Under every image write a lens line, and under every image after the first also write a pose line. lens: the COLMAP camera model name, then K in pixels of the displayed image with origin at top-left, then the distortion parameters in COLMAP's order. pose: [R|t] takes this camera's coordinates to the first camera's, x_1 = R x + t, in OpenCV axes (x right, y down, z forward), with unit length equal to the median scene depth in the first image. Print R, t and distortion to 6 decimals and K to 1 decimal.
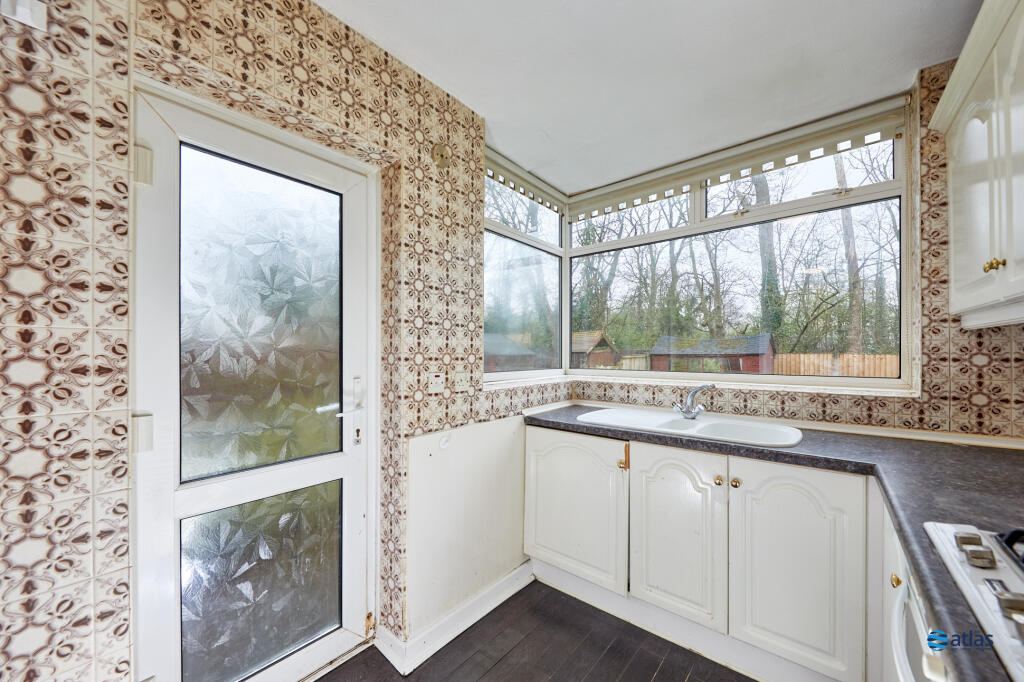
lens RADIAL K [[384.0, 0, 512.1], [0, 384.0, 353.9], [0, 0, 1]] dist [0.000295, 0.000032]
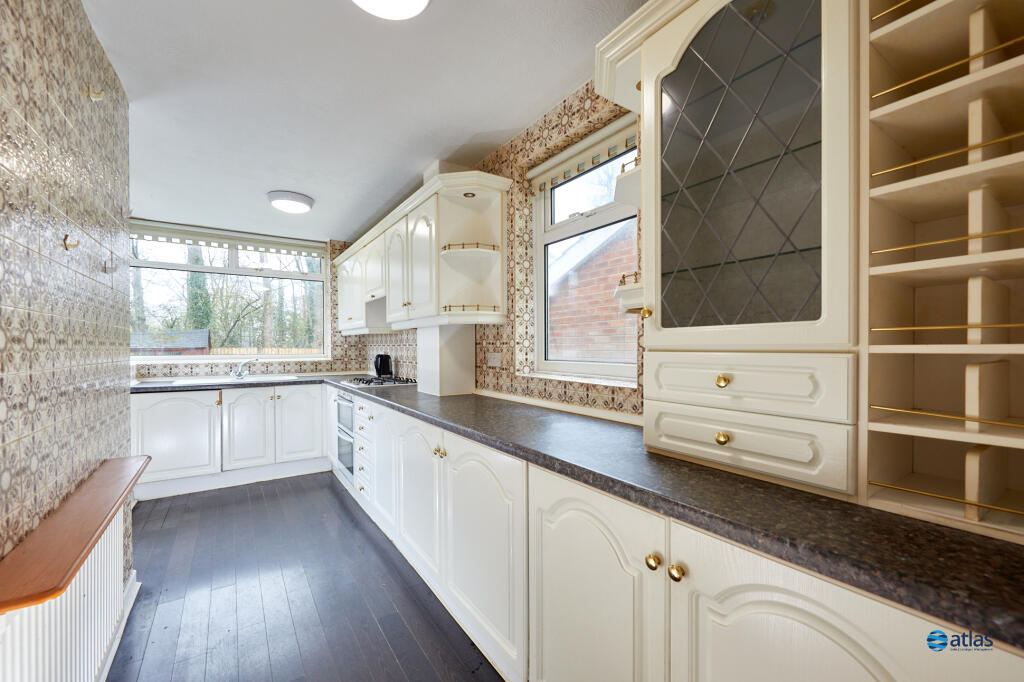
lens RADIAL K [[414.4, 0, 513.2], [0, 414.4, 347.2], [0, 0, 1]] dist [0.000470, 0.000023]
pose [[0.274133, -0.002061, 0.961689, -1.273168], [0.007469, 0.999972, 0.000014, 0.029493], [-0.961663, 0.007179, 0.274141, -0.946942]]
